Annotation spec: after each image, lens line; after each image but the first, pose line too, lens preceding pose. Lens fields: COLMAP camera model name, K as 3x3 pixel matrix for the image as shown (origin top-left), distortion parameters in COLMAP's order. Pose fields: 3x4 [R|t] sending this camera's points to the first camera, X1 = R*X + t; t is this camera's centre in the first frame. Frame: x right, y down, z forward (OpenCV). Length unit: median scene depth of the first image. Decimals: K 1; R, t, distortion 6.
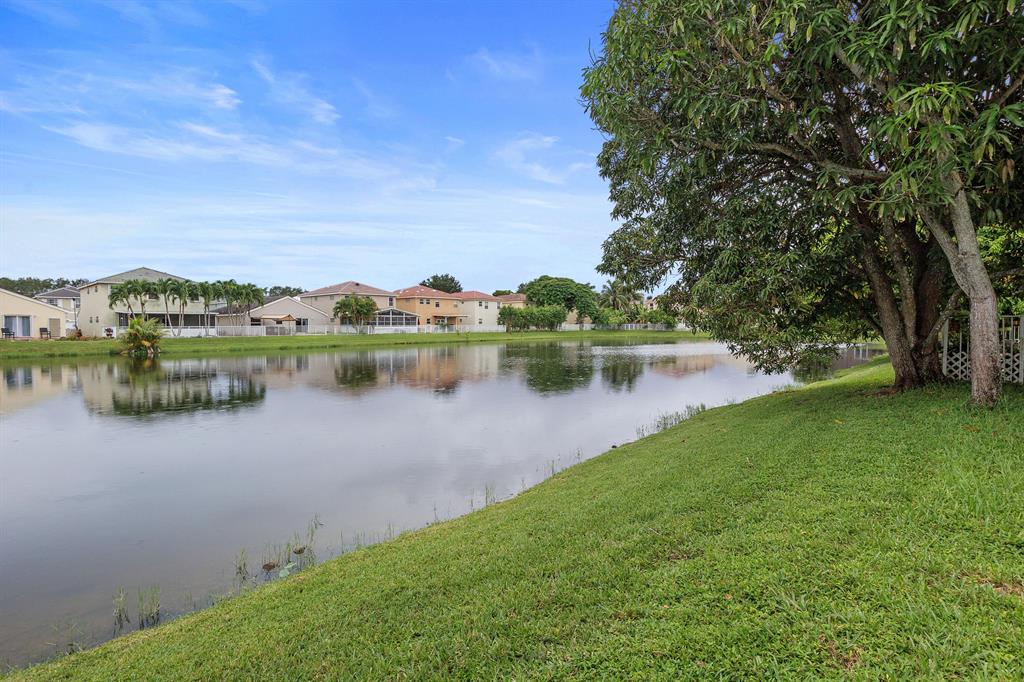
lens RADIAL K [[521.7, 0, 519.7], [0, 521.7, 336.9], [0, 0, 1]] dist [-0.004840, -0.000011]
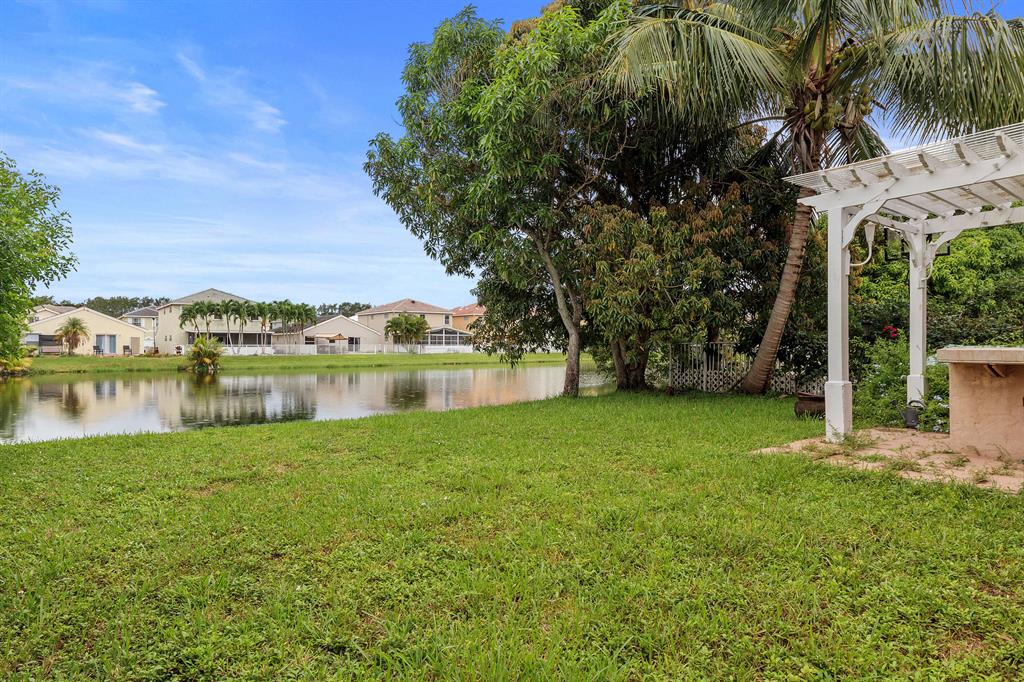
lens RADIAL K [[608.5, 0, 505.7], [0, 608.5, 343.4], [0, 0, 1]] dist [-0.000619, -0.000731]
pose [[0.981633, 0.004544, -0.190724, 0.107291], [-0.009101, 0.999693, -0.023027, 0.000553], [0.190561, 0.024340, 0.981374, -0.101871]]
